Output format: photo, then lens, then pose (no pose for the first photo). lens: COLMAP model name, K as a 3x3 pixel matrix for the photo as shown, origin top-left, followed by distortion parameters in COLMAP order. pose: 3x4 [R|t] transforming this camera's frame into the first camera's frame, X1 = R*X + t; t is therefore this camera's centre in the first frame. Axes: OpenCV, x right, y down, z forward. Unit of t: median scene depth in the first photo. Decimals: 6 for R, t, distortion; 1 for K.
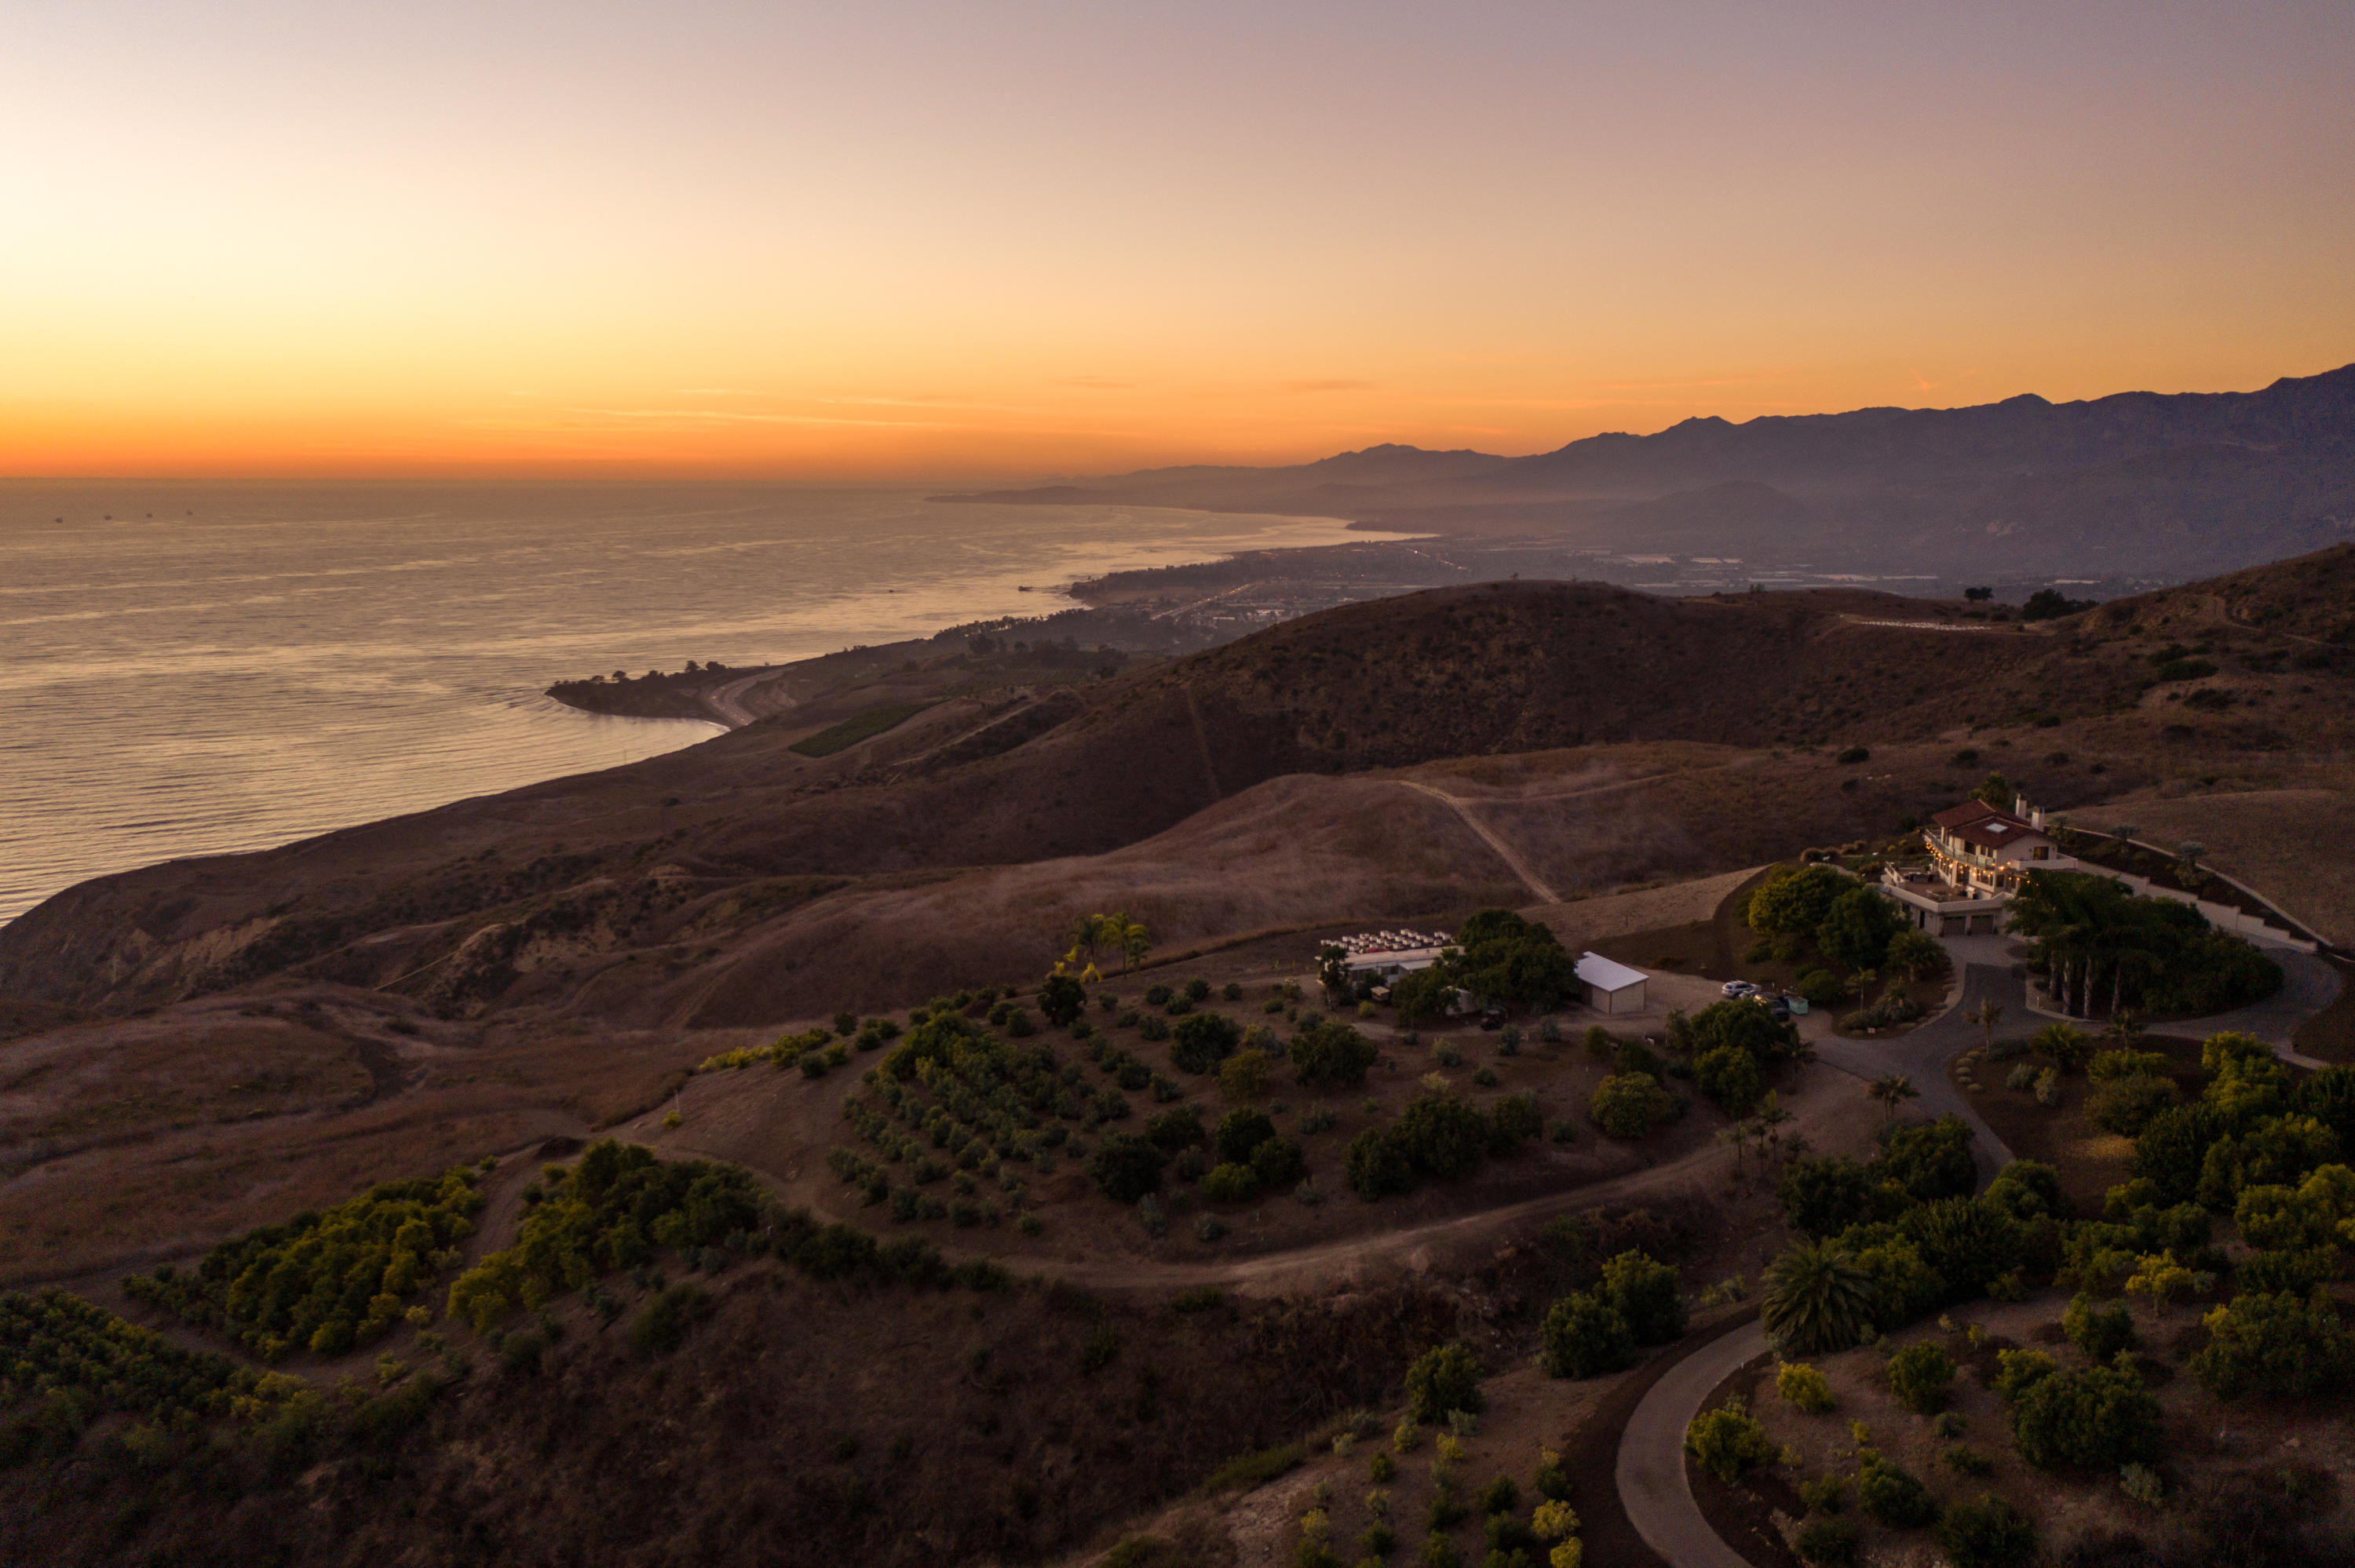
lens RADIAL K [[1877.7, 0, 1177.5], [0, 1877.7, 784.0], [0, 0, 1]] dist [-0.004554, 0.007480]
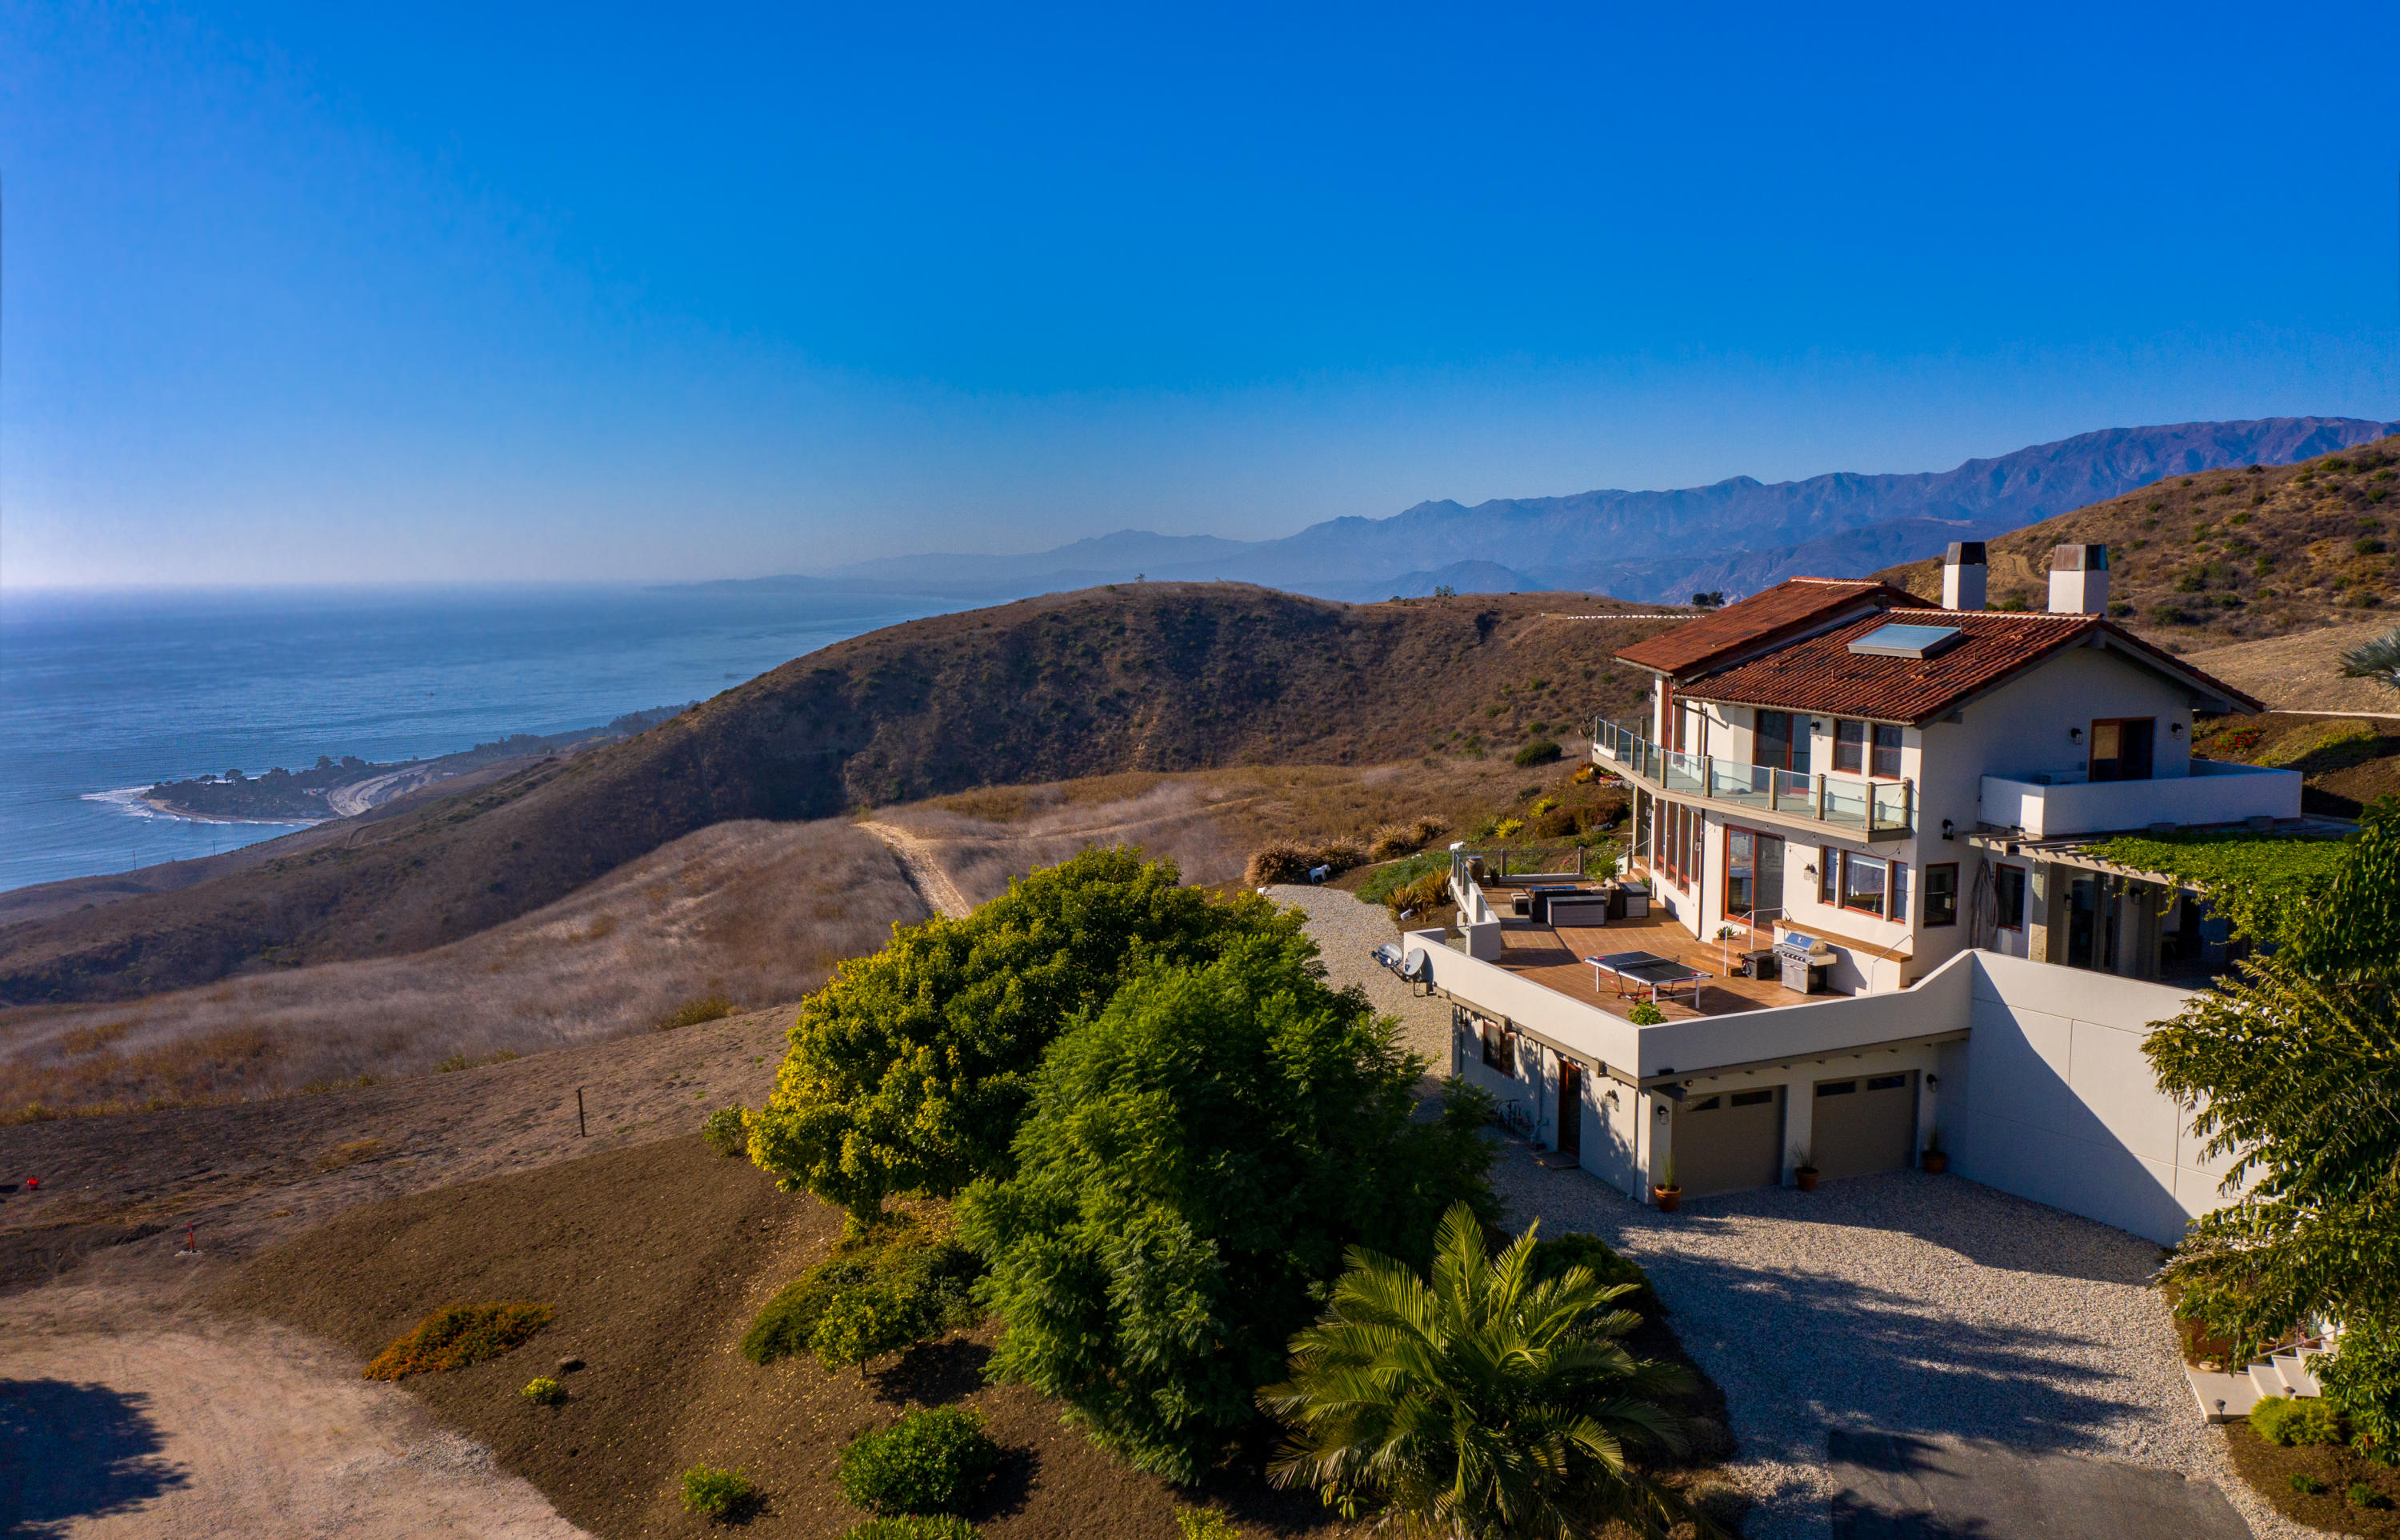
lens RADIAL K [[1890.3, 0, 1223.1], [0, 1890.3, 798.0], [0, 0, 1]] dist [0.003435, -0.016923]
pose [[0.988186, -0.025249, 0.151167, 0.150045], [0.031691, 0.998682, -0.040363, 0.021155], [-0.149949, 0.044676, 0.987684, 0.365898]]
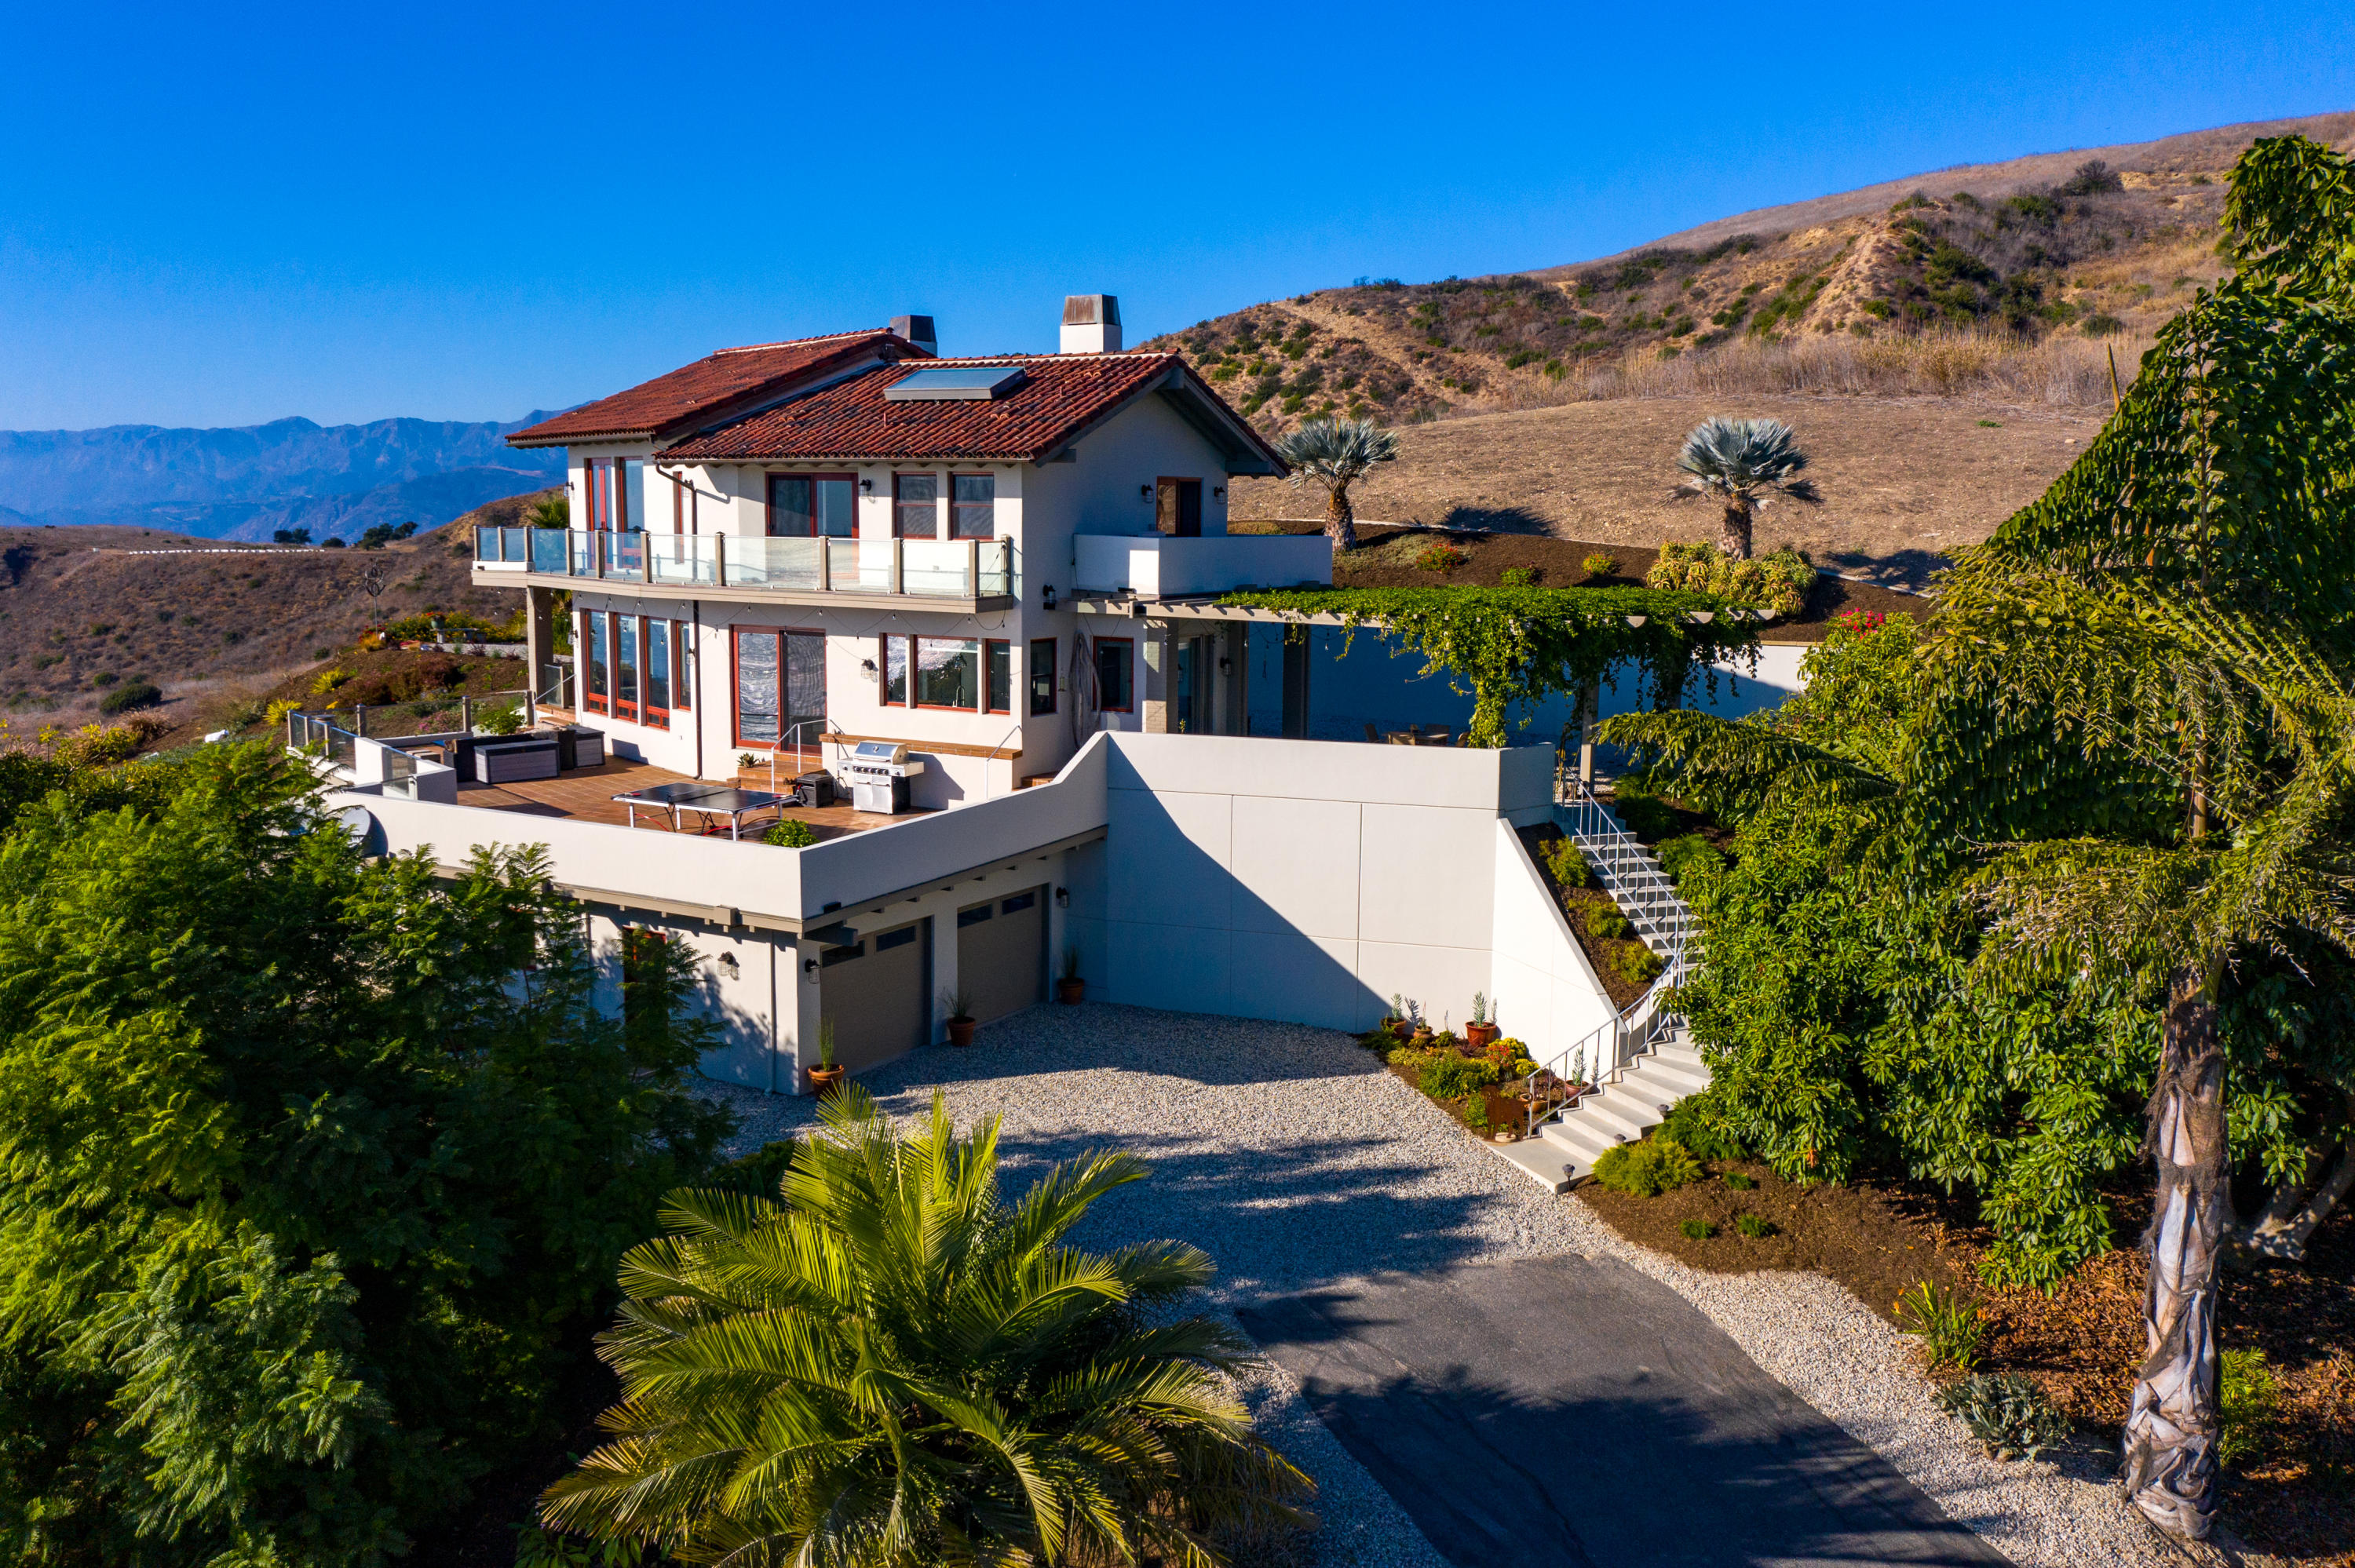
lens RADIAL K [[1893.8, 0, 1177.5], [0, 1893.8, 784.0], [0, 0, 1]] dist [-0.004402, 0.005972]
pose [[0.660502, -0.098625, 0.744319, 0.144043], [0.114132, 0.993004, 0.030297, 0.025768], [-0.742099, 0.064940, 0.667137, 0.395436]]
